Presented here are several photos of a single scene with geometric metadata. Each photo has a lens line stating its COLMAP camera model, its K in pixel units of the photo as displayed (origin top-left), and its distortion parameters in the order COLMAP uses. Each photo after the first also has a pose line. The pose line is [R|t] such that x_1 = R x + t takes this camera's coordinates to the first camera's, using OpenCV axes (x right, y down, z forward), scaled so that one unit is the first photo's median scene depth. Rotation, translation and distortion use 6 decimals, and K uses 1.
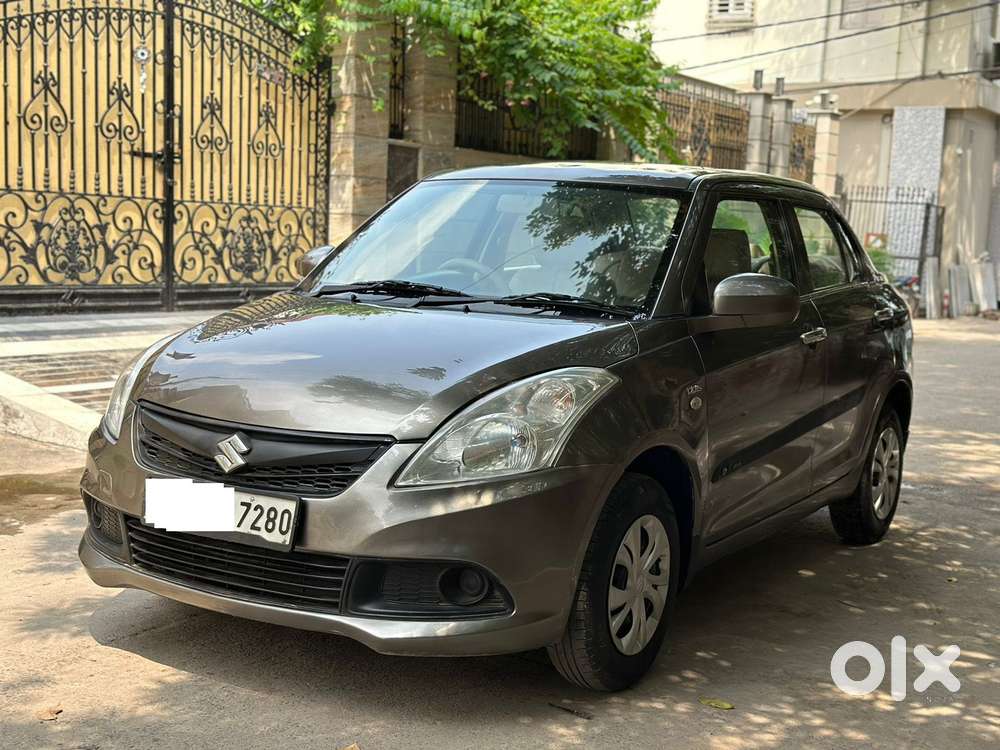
lens RADIAL K [[1383.9, 0, 510.5], [0, 1383.9, 370.3], [0, 0, 1]] dist [0.089360, 0.000000]
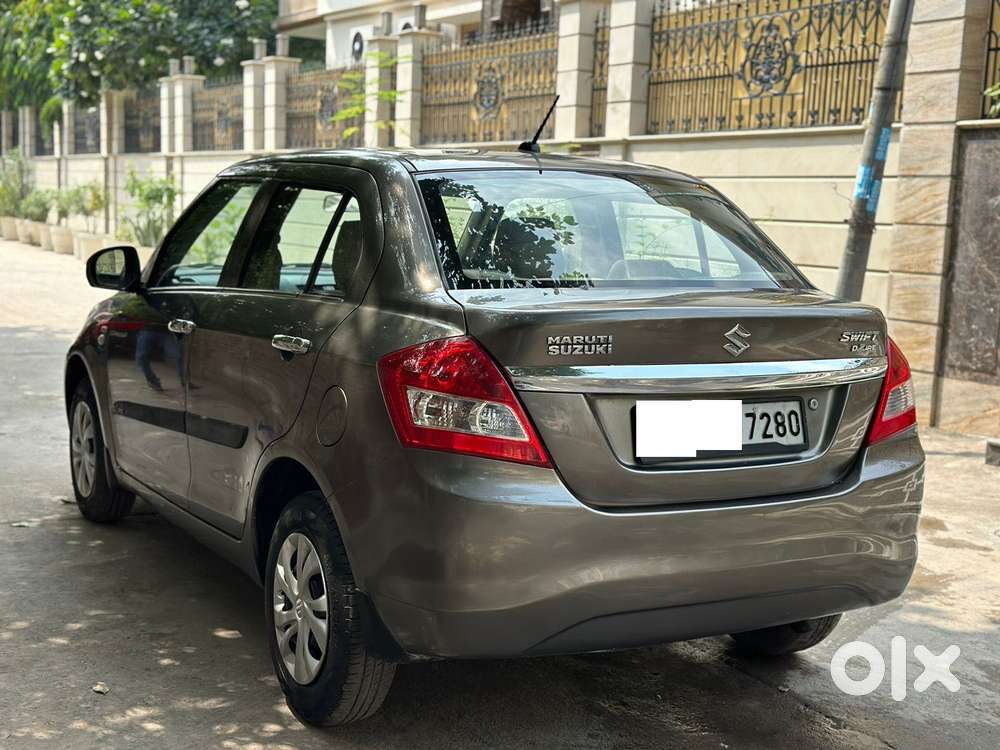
lens RADIAL K [[1383.9, 0, 503.6], [0, 1383.9, 393.8], [0, 0, 1]] dist [0.089360, 0.000000]
pose [[-0.496645, 0.051573, -0.866420, 0.501518], [-0.151053, 0.977864, 0.144792, -0.081587], [0.854708, 0.202786, -0.477861, 0.902290]]
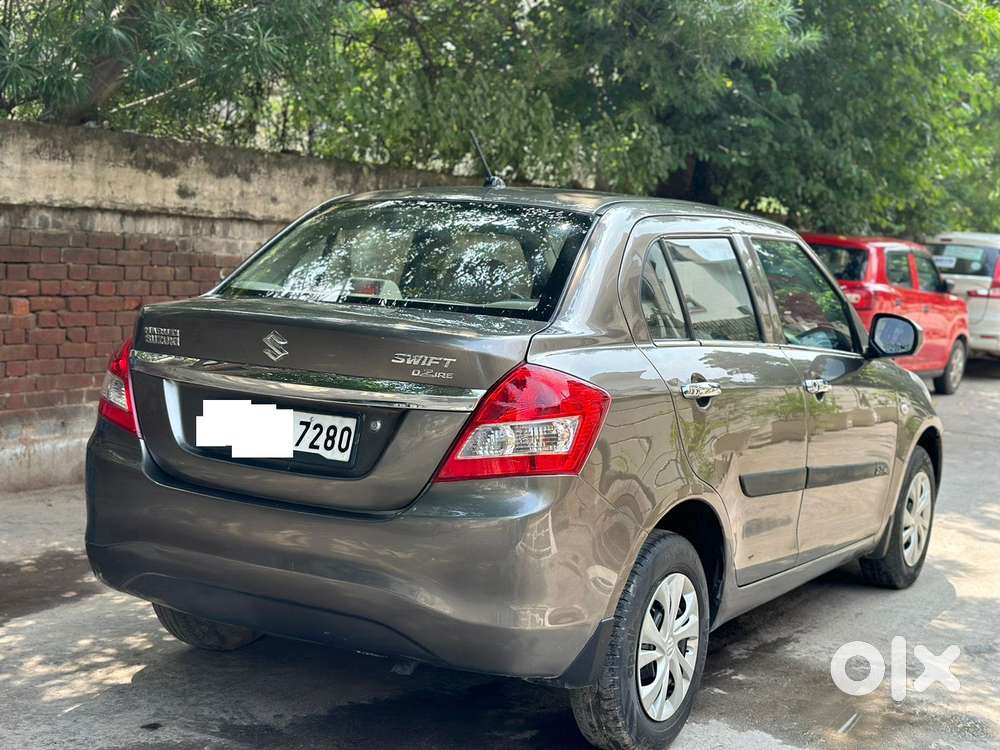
lens RADIAL K [[1379.6, 0, 504.2], [0, 1379.6, 383.9], [0, 0, 1]] dist [0.110605, 0.000000]
pose [[-0.995177, -0.097564, -0.010239, 0.079864], [-0.097640, 0.975003, 0.199588, -0.125132], [-0.009489, 0.199625, -0.979826, 1.160118]]
